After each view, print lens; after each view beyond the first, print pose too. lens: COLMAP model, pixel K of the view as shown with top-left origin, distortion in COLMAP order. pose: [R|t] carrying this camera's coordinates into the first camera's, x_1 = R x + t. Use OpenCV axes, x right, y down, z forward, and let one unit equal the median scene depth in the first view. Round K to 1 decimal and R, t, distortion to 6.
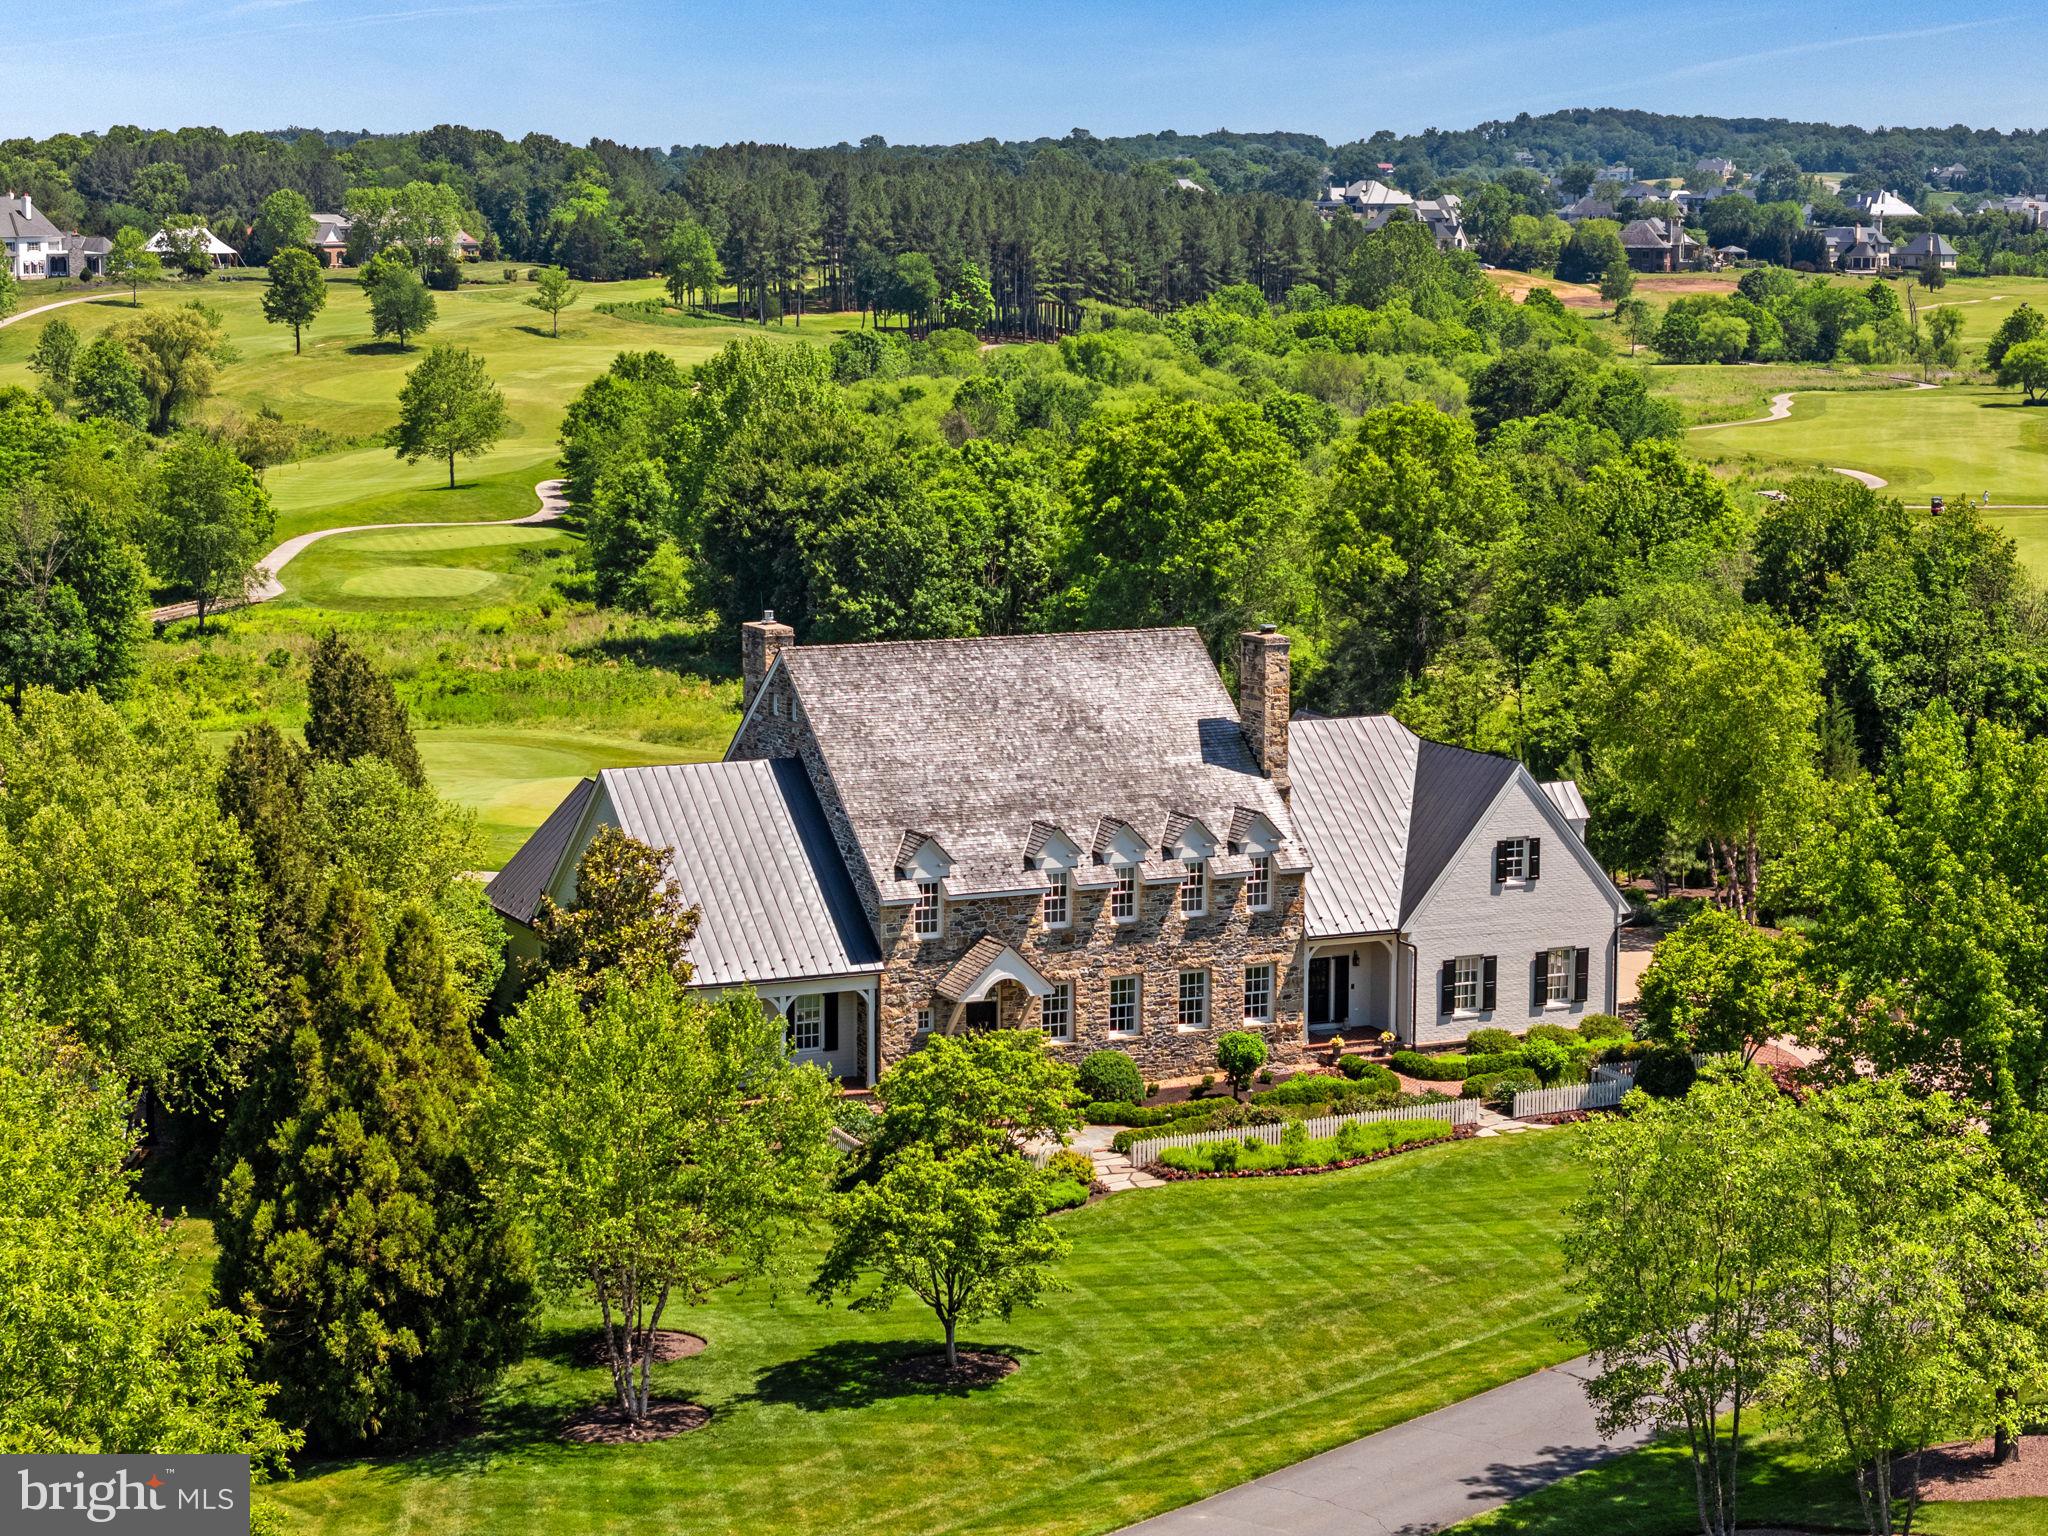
lens RADIAL K [[4110.2, 0, 1018.6], [0, 4110.2, 762.1], [0, 0, 1]] dist [-0.025276, 0.000000]
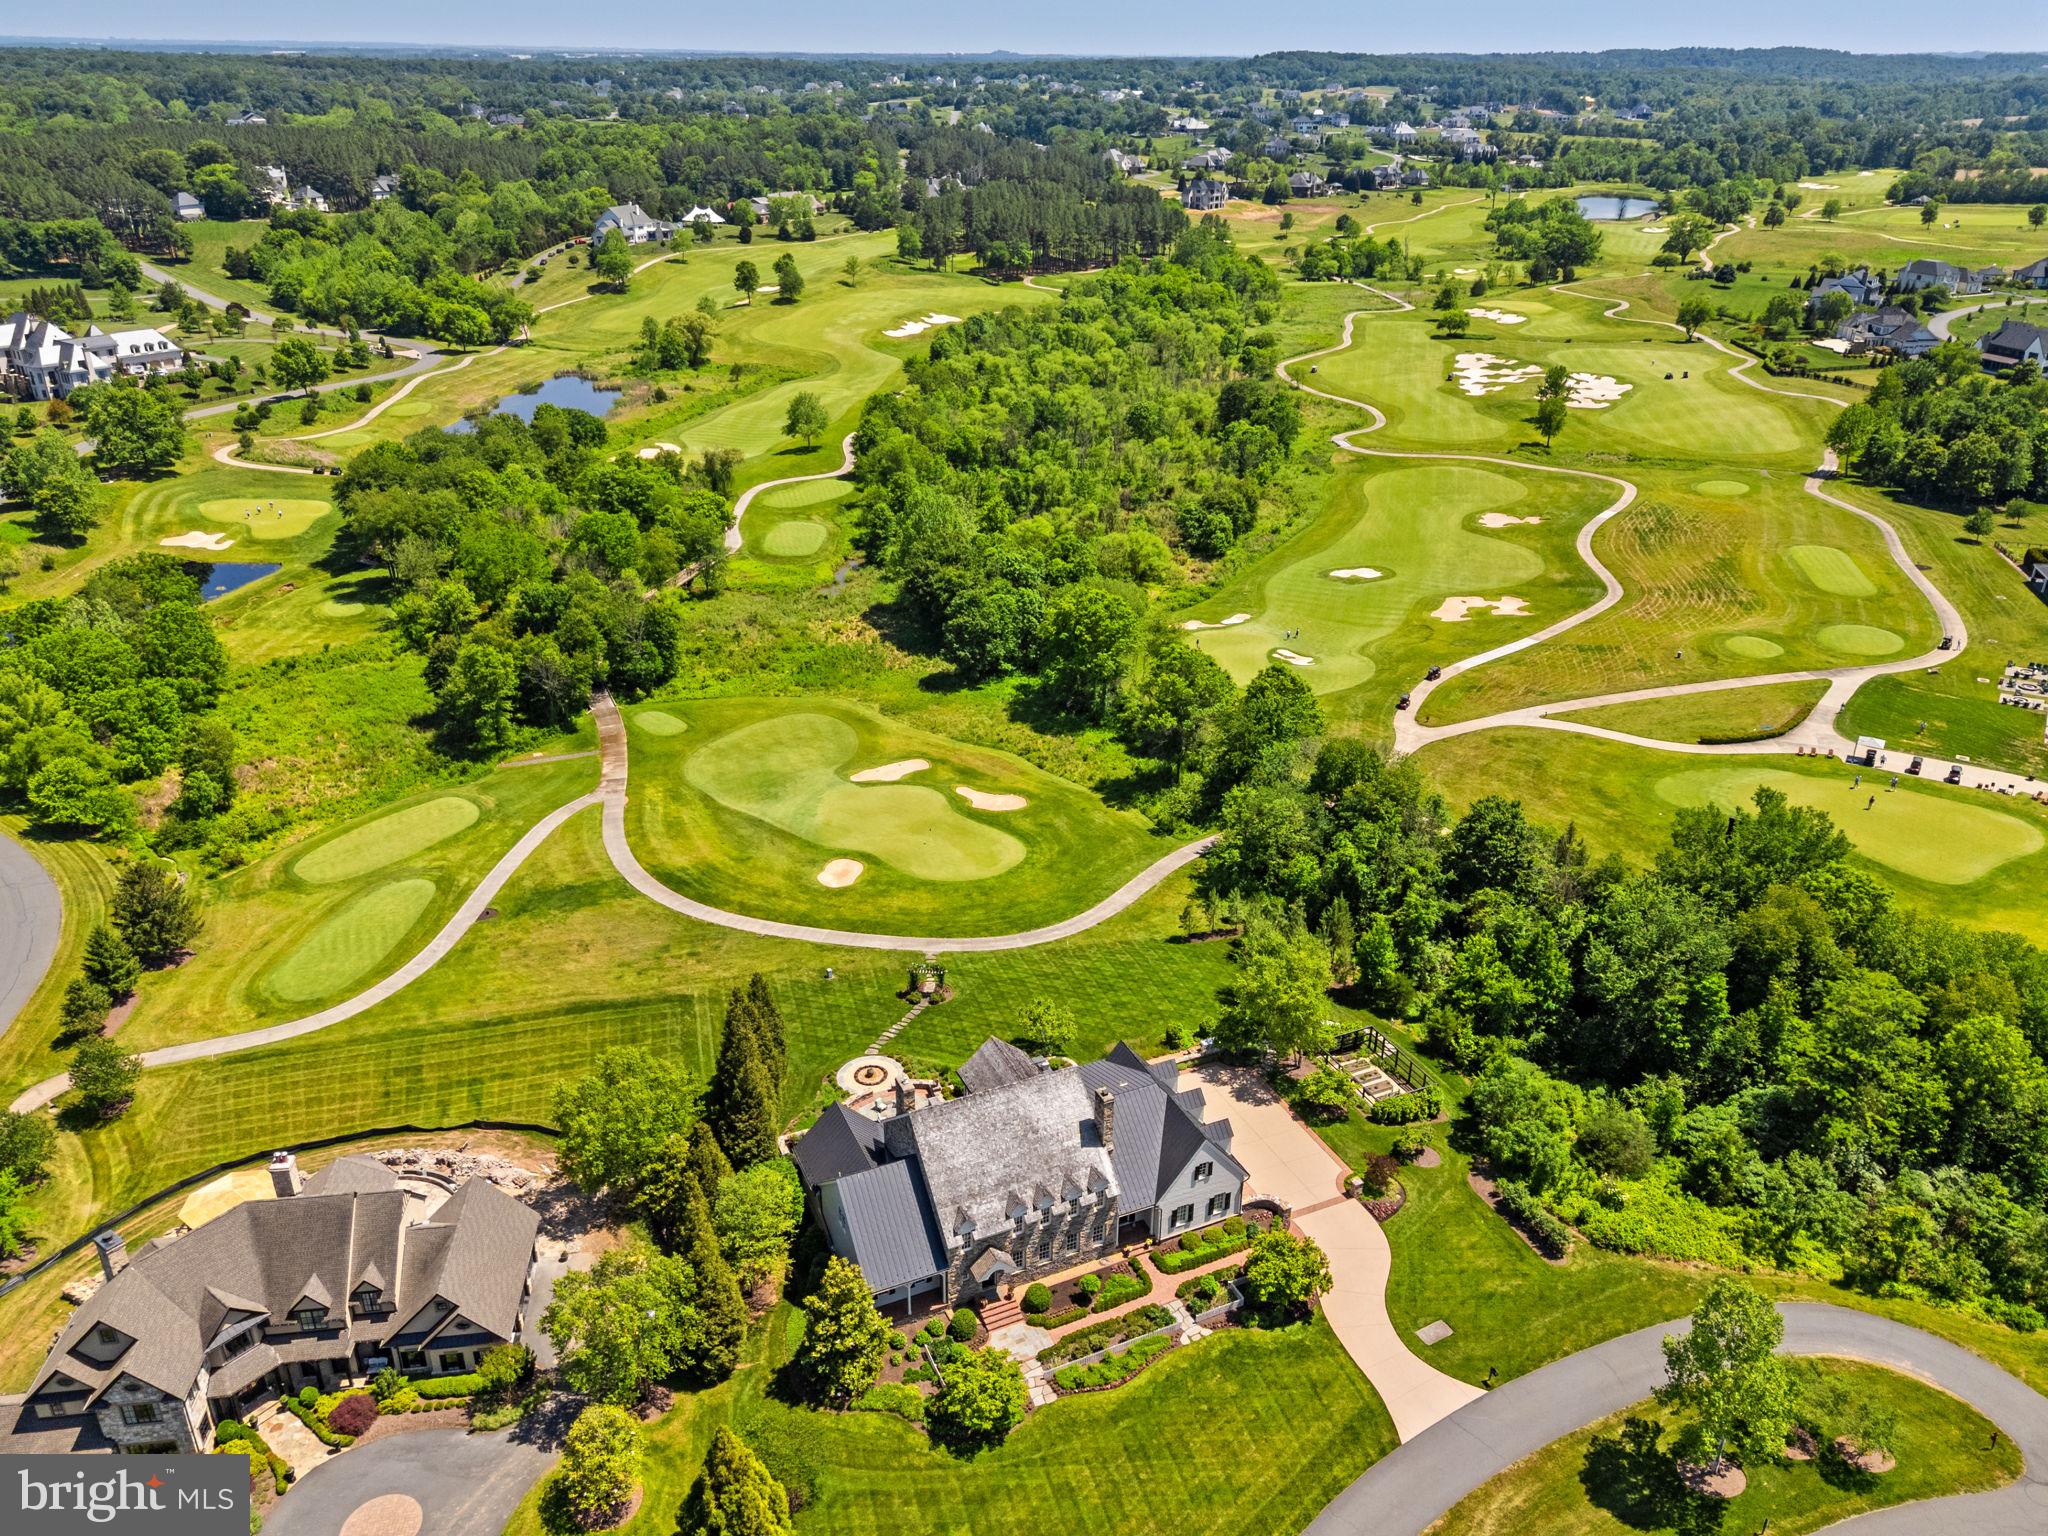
lens RADIAL K [[1515.1, 0, 1020.2], [0, 1515.1, 769.0], [0, 0, 1]] dist [0.069817, -0.064587]
pose [[0.999842, 0.008863, -0.015394, 0.021430], [-0.003900, 0.955022, 0.296508, -0.492124], [0.017329, -0.296401, 0.954906, 0.179472]]
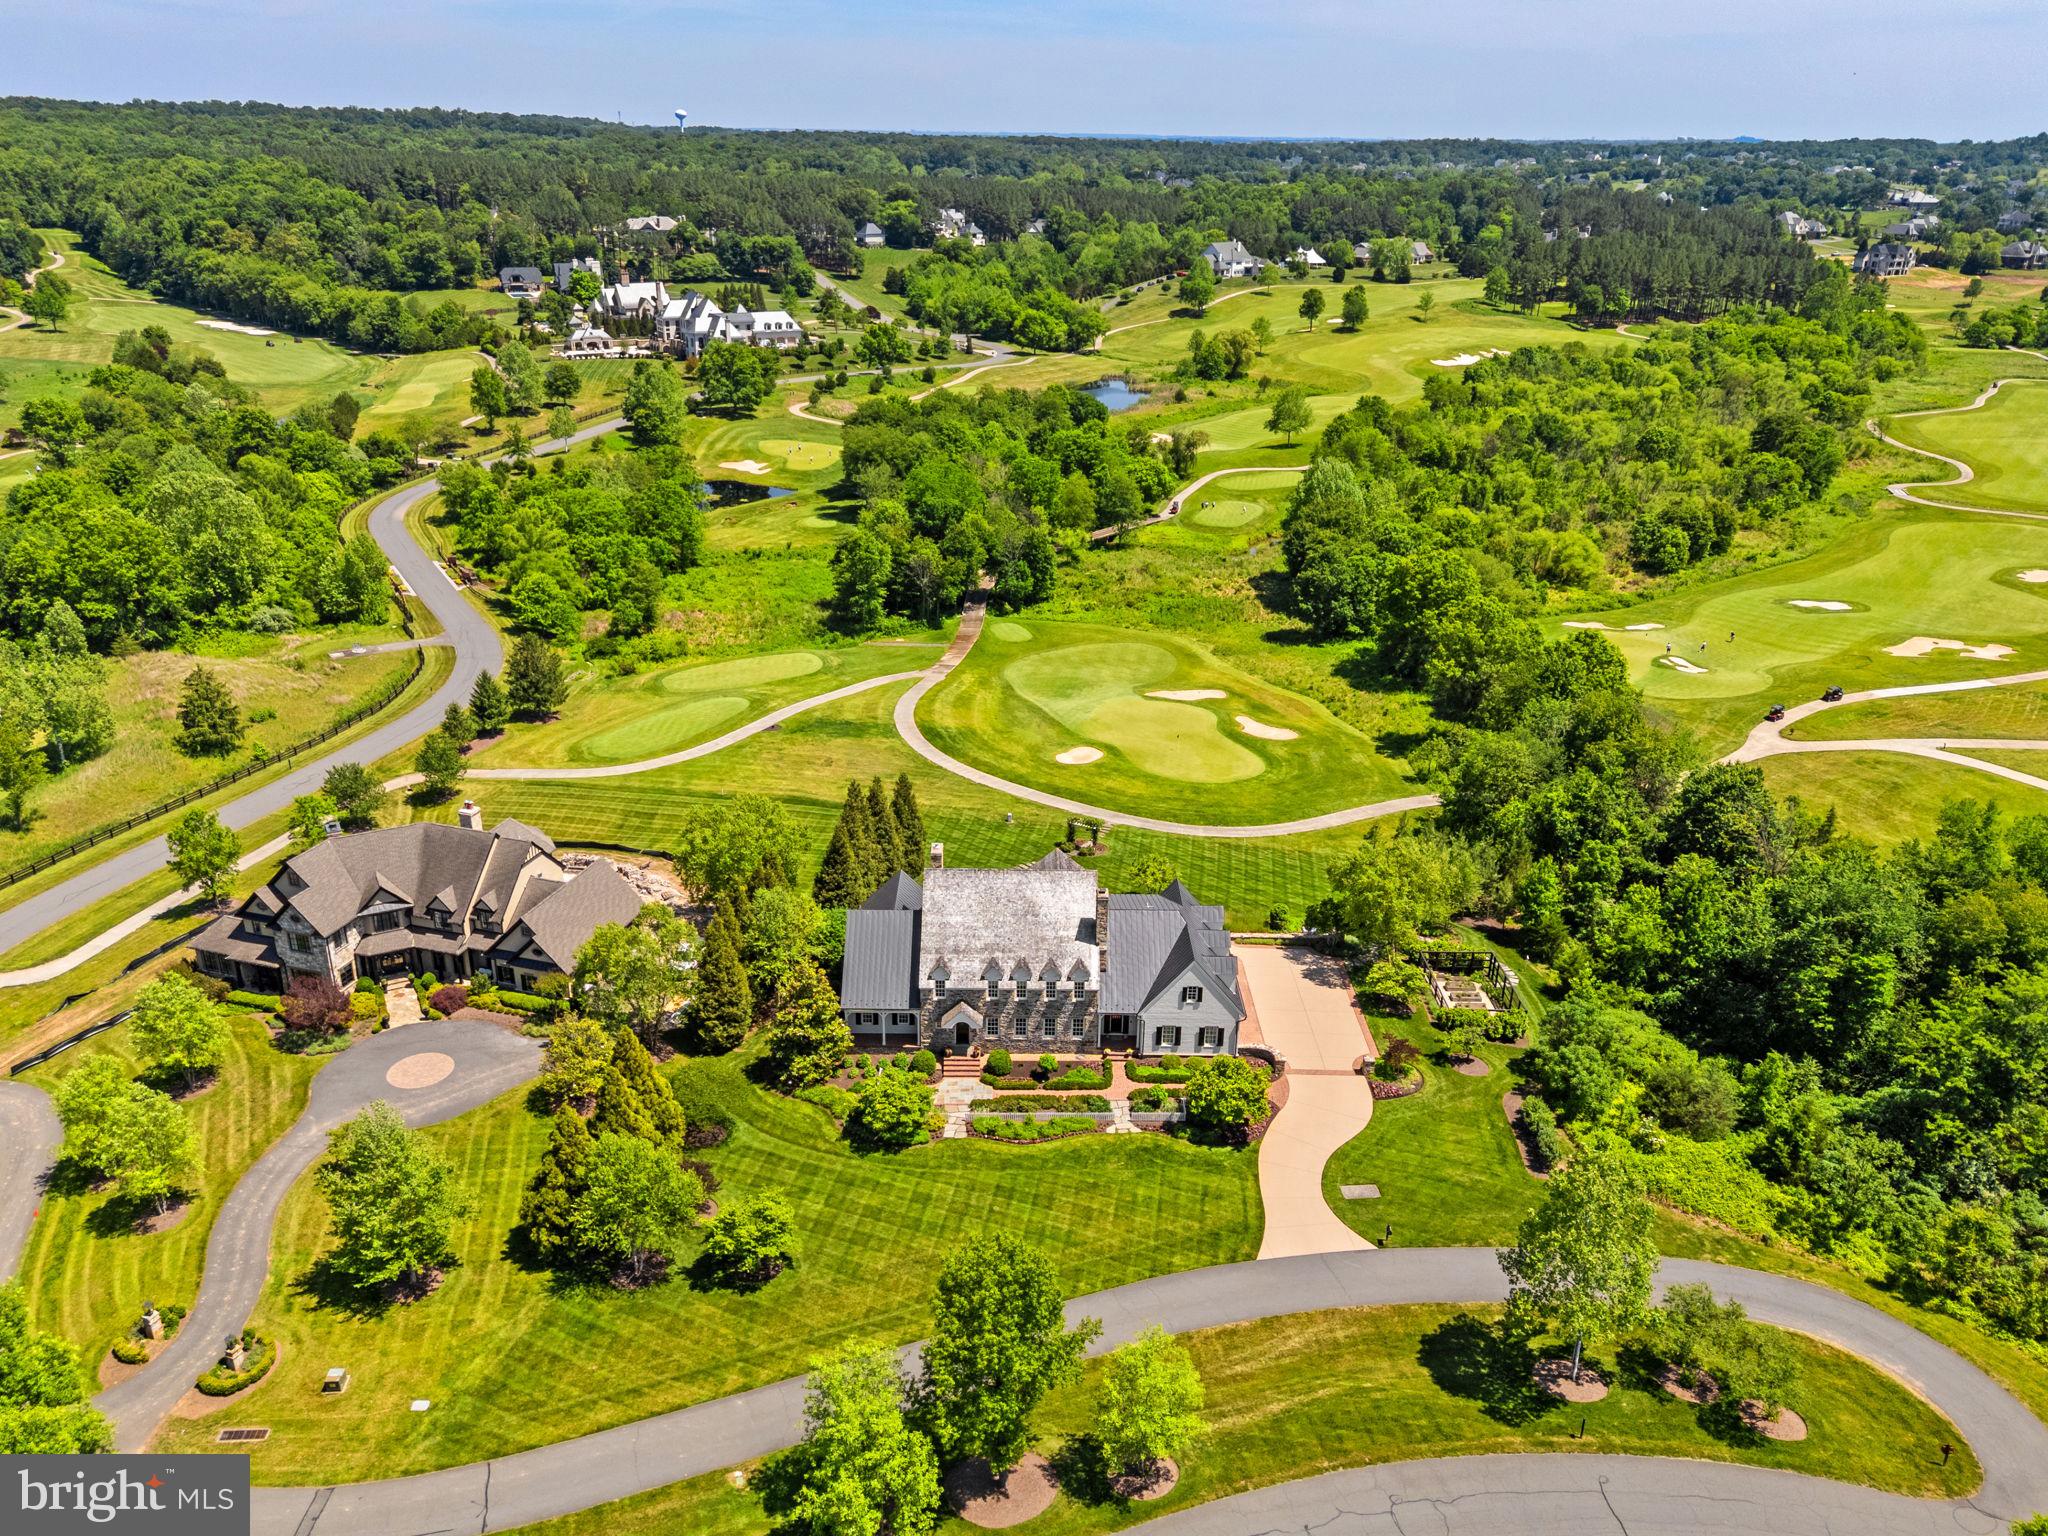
lens RADIAL K [[1515.1, 0, 1011.7], [0, 1515.1, 769.4], [0, 0, 1]] dist [0.069817, -0.064587]
pose [[0.901227, 0.173407, -0.397140, 0.370875], [-0.068812, 0.962084, 0.263930, -0.350827], [0.427850, -0.210533, 0.878988, 0.161889]]
